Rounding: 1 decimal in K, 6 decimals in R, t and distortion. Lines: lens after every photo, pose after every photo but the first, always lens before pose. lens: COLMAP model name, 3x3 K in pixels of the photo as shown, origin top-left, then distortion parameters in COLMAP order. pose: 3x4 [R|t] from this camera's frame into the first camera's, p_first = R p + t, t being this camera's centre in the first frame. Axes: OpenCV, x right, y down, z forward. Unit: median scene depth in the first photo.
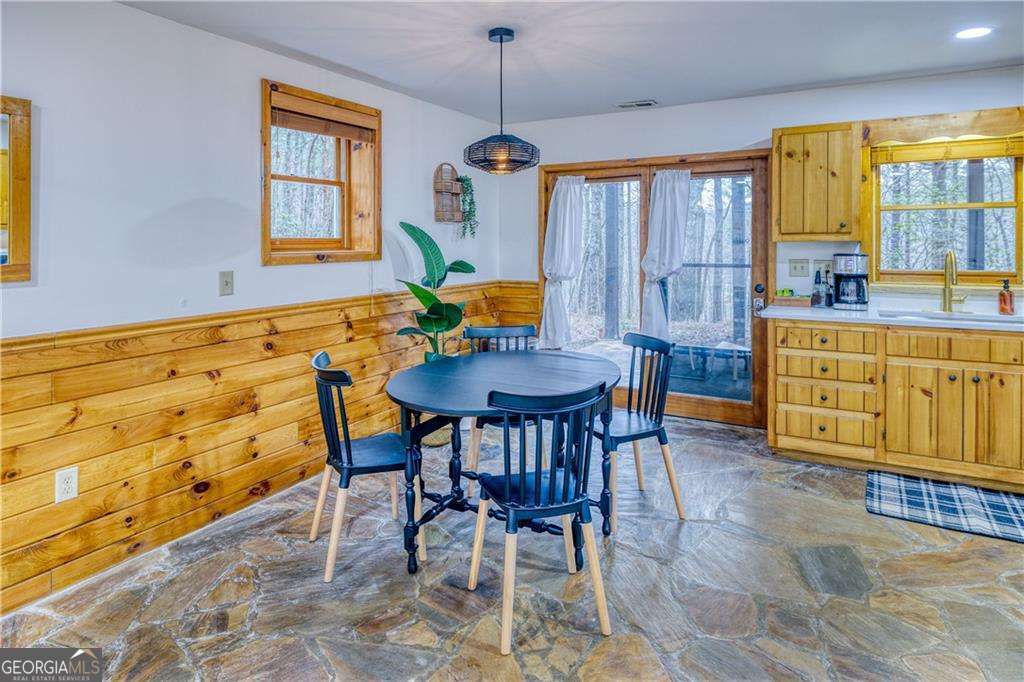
lens RADIAL K [[602.8, 0, 507.3], [0, 602.8, 245.3], [0, 0, 1]] dist [0.002041, 0.000751]
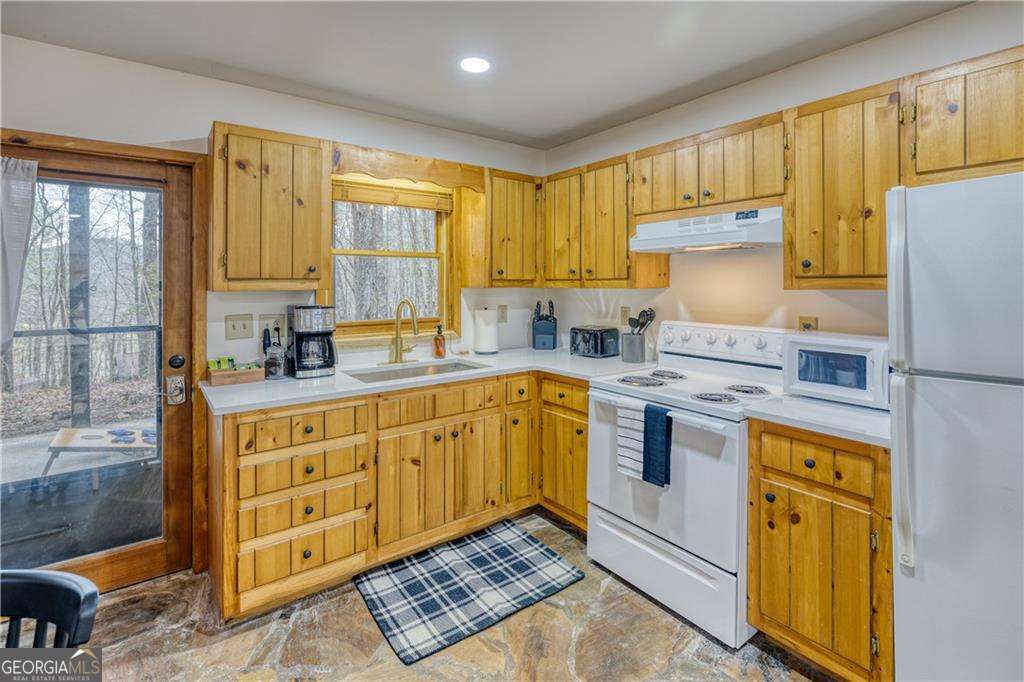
lens RADIAL K [[479.6, 0, 507.4], [0, 479.6, 282.8], [0, 0, 1]] dist [-0.002265, -0.000073]
pose [[0.406992, 0.007809, 0.913398, 0.104988], [0.008732, 0.999885, -0.012439, -0.006603], [-0.913390, 0.013038, 0.406877, 0.569084]]
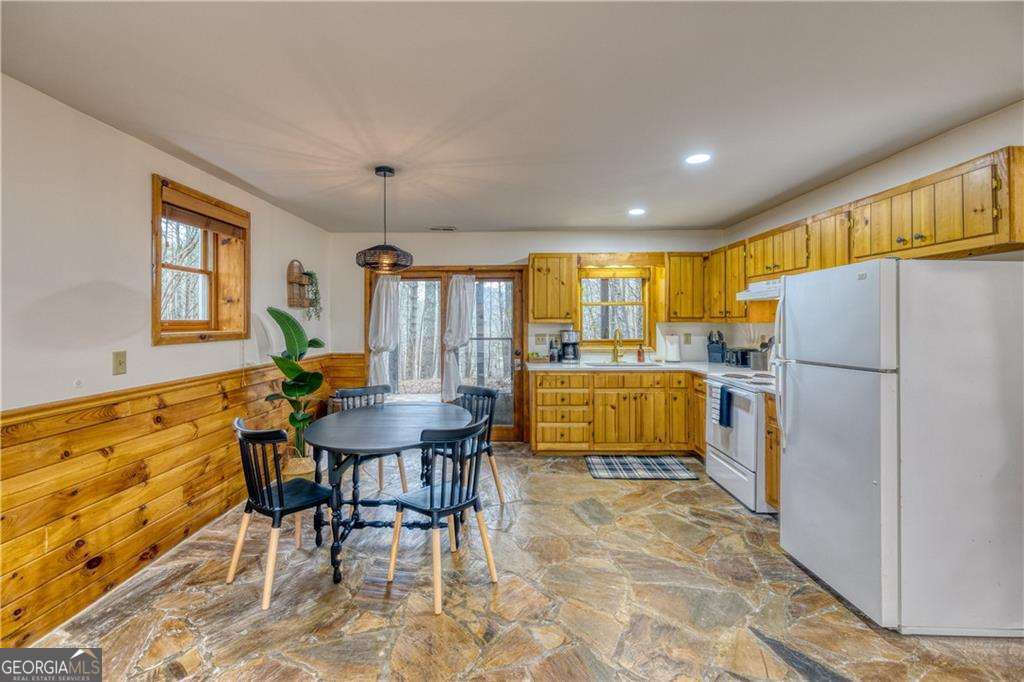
lens RADIAL K [[437.1, 0, 501.8], [0, 437.1, 320.2], [0, 0, 1]] dist [0.000467, 0.000319]
pose [[0.880212, 0.002890, 0.474573, -0.207951], [0.002923, 0.999929, -0.011510, -0.000891], [-0.474572, 0.011519, 0.880141, 0.008542]]
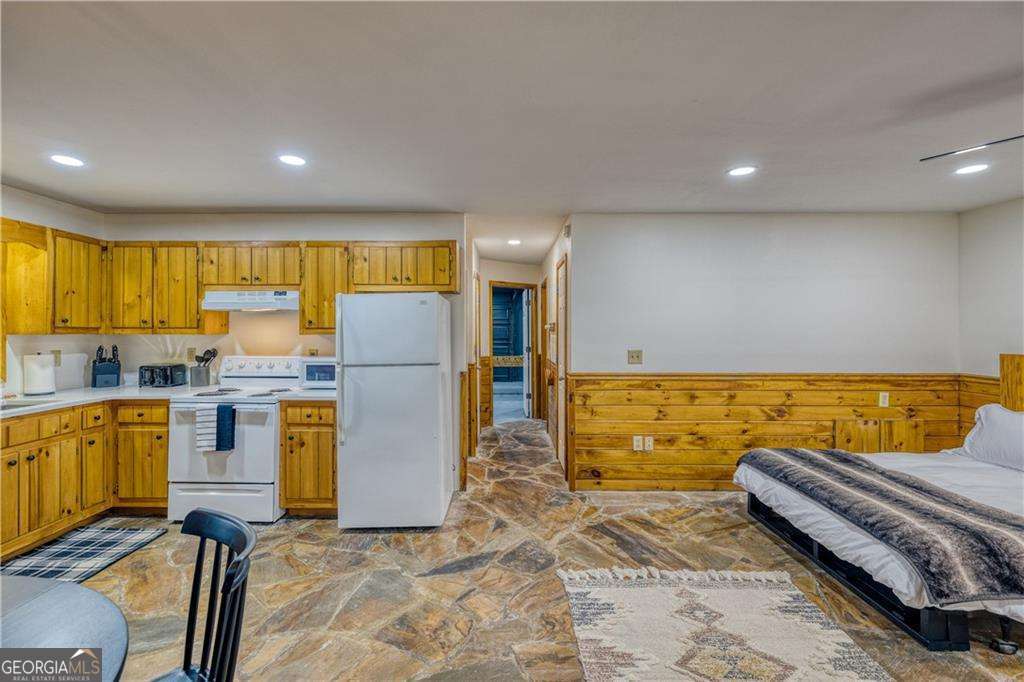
lens RADIAL K [[440.5, 0, 505.3], [0, 440.5, 332.7], [0, 0, 1]] dist [-0.000193, 0.000220]
pose [[-0.485875, 0.003189, 0.874022, -0.352734], [0.010209, 0.999946, 0.002027, -0.004552], [-0.873969, 0.009908, -0.485881, 0.578621]]
